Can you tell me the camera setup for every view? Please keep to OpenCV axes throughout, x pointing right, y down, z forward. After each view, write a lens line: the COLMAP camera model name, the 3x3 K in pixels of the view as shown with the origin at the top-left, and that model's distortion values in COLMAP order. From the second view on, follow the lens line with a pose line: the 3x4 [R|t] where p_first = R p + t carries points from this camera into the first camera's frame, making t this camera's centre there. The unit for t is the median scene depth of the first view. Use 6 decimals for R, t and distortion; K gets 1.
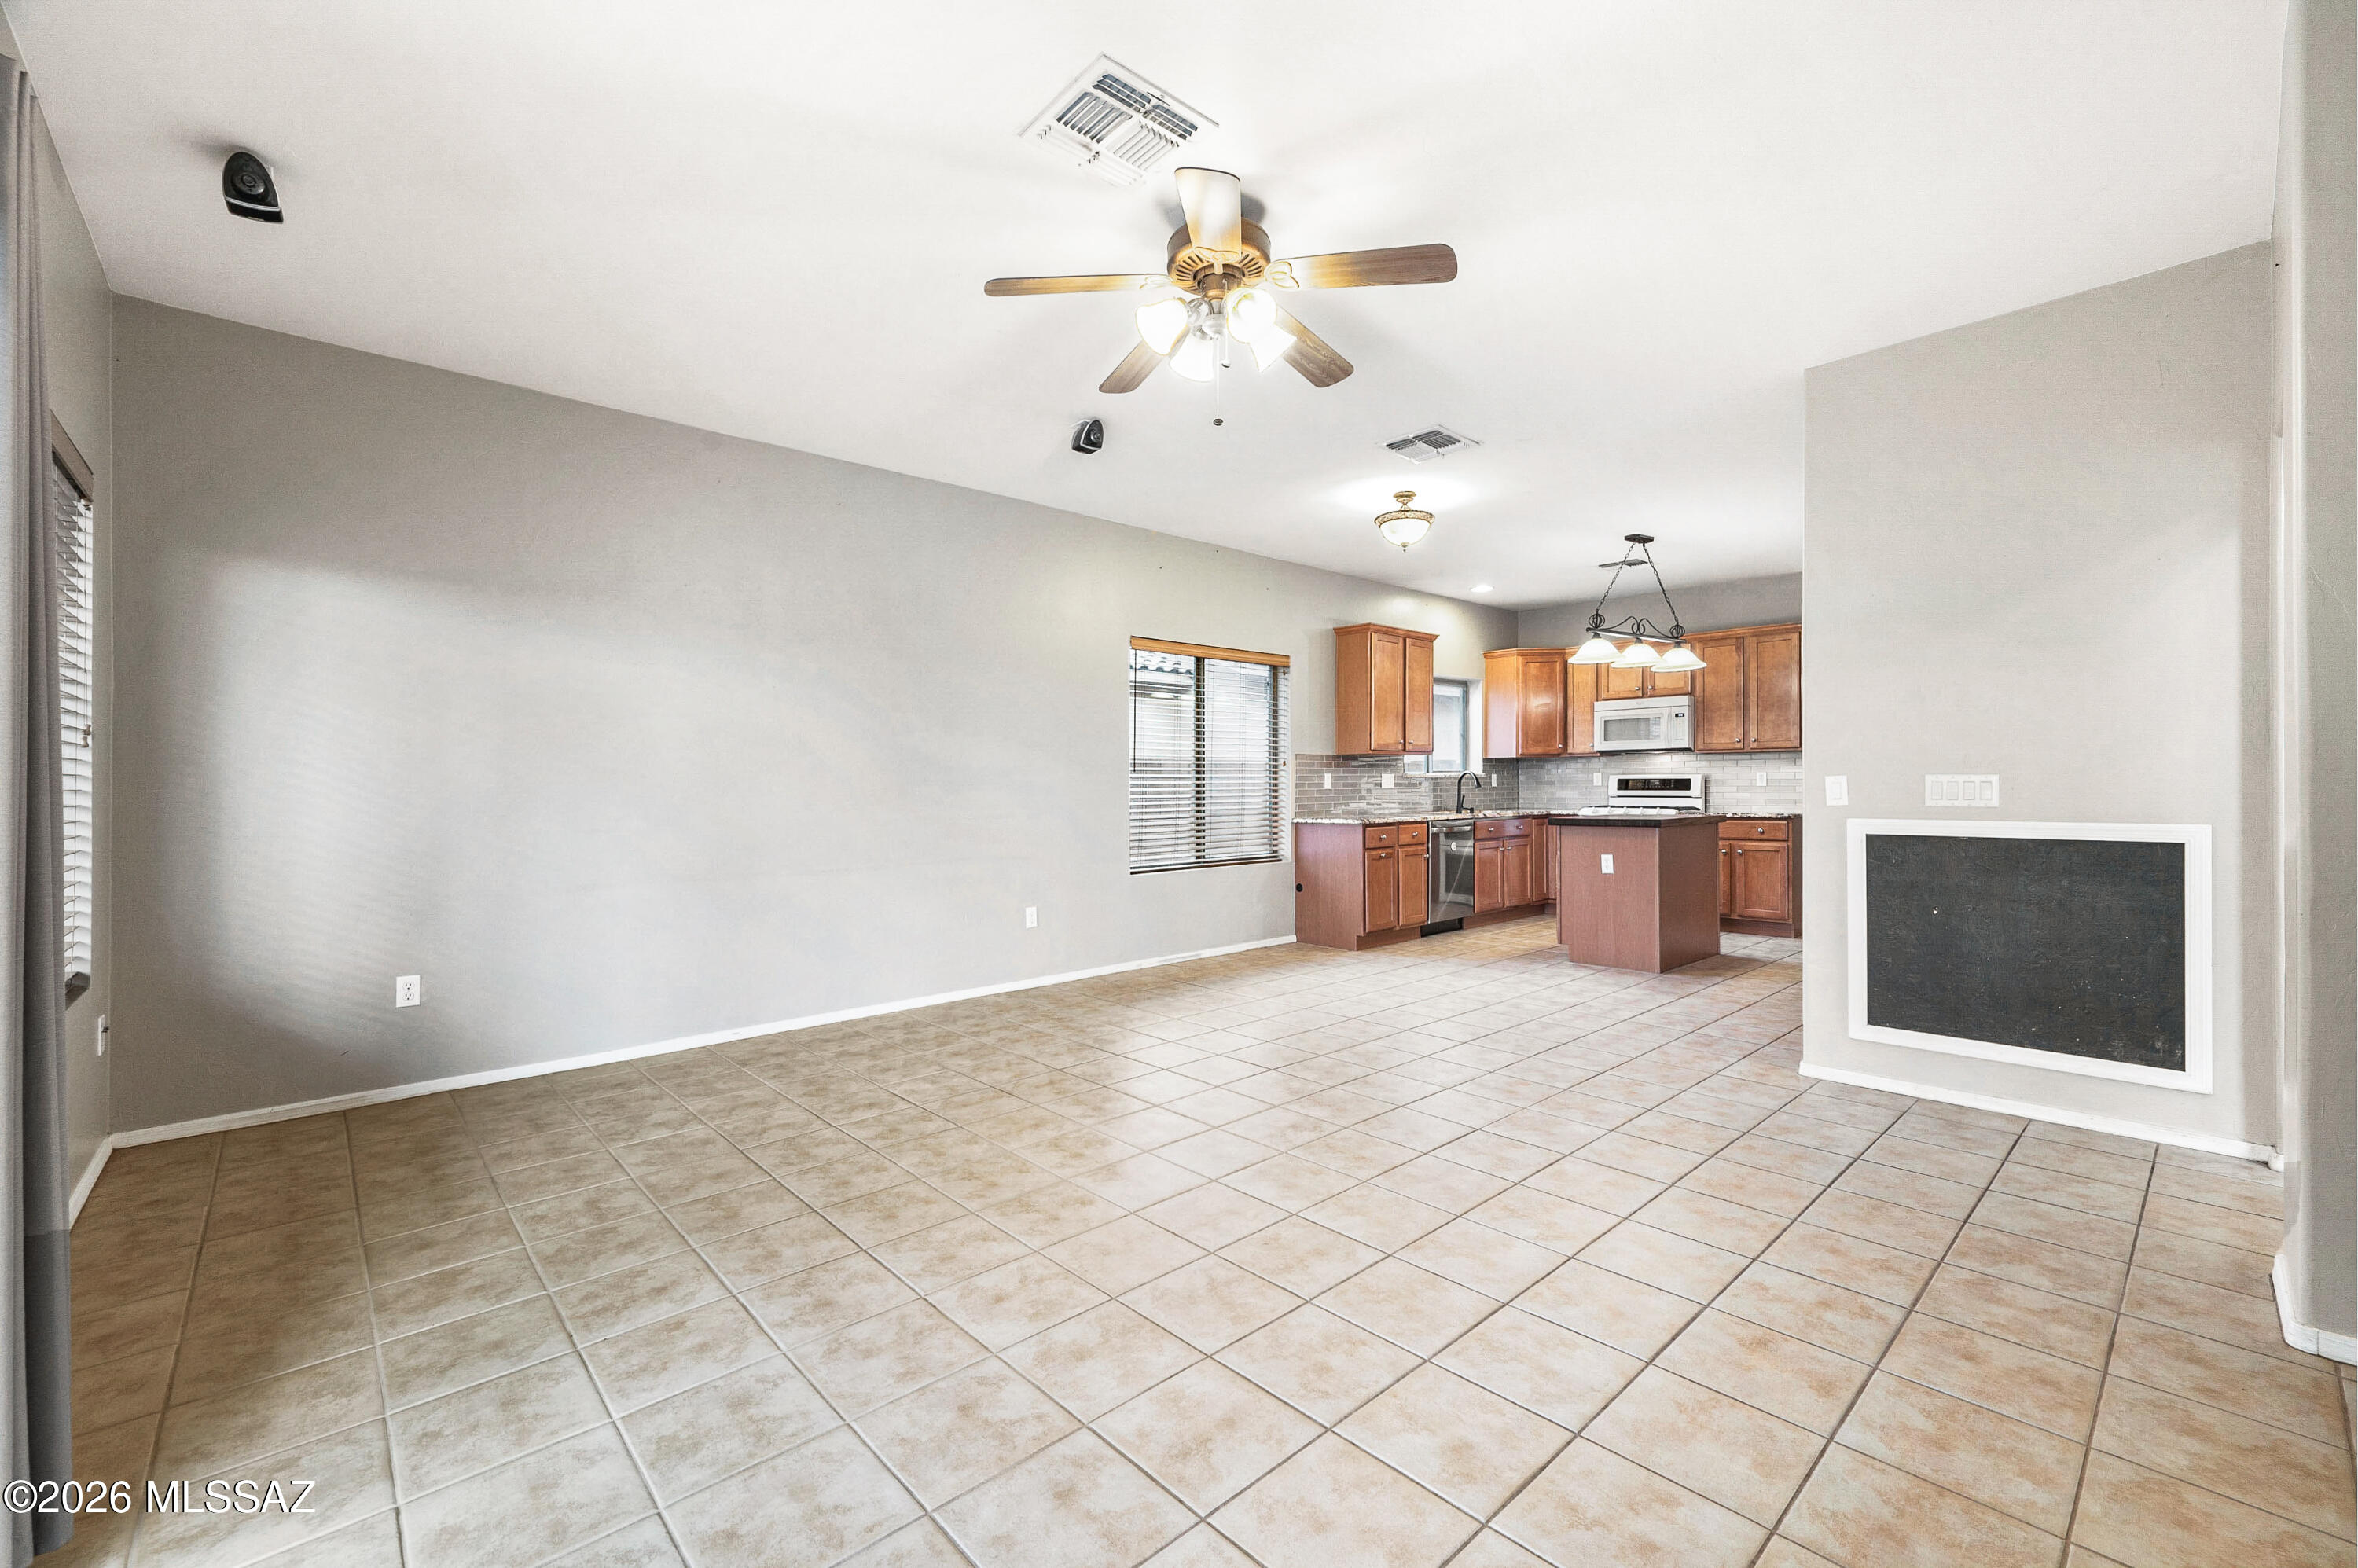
lens RADIAL K [[956.8, 0, 1191.6], [0, 956.8, 830.8], [0, 0, 1]] dist [-0.002378, -0.000133]
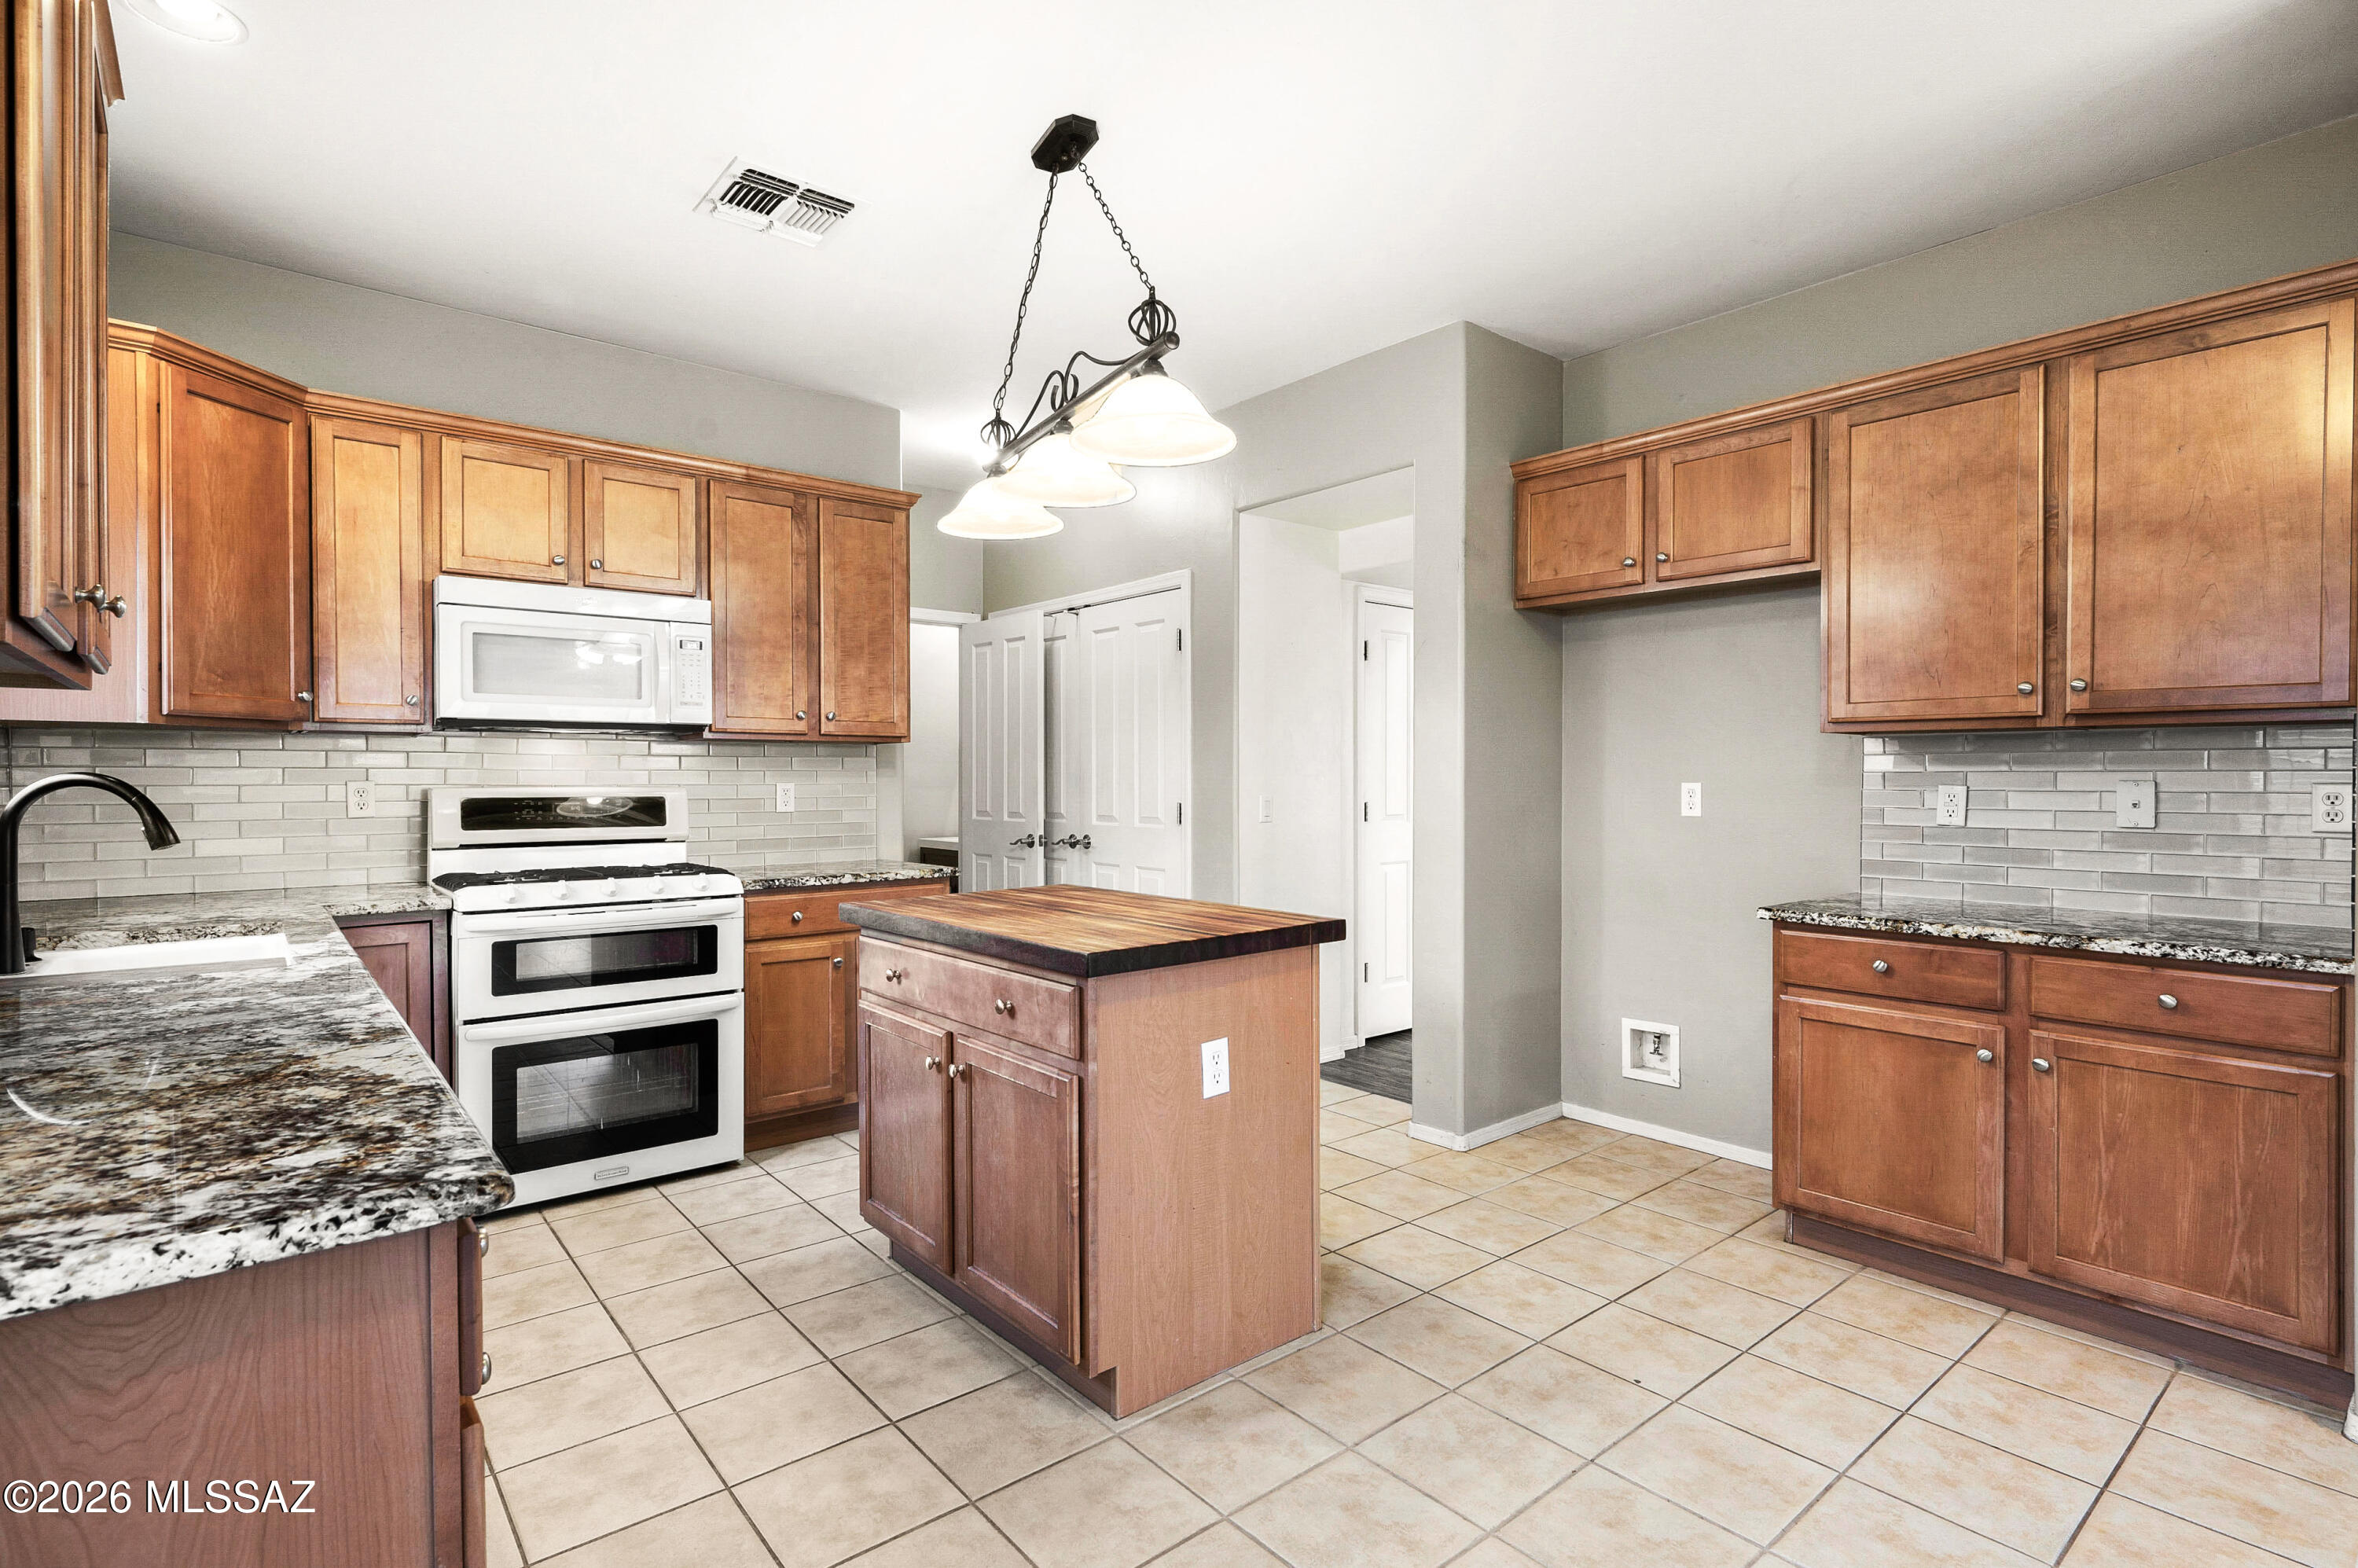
lens RADIAL K [[1135.6, 0, 1189.8], [0, 1135.6, 786.4], [0, 0, 1]] dist [-0.001598, 0.000355]
pose [[0.048757, -0.001040, 0.998810, 0.036510], [0.049827, 0.998757, -0.001392, -0.053972], [-0.997567, 0.049835, 0.048748, 0.853582]]
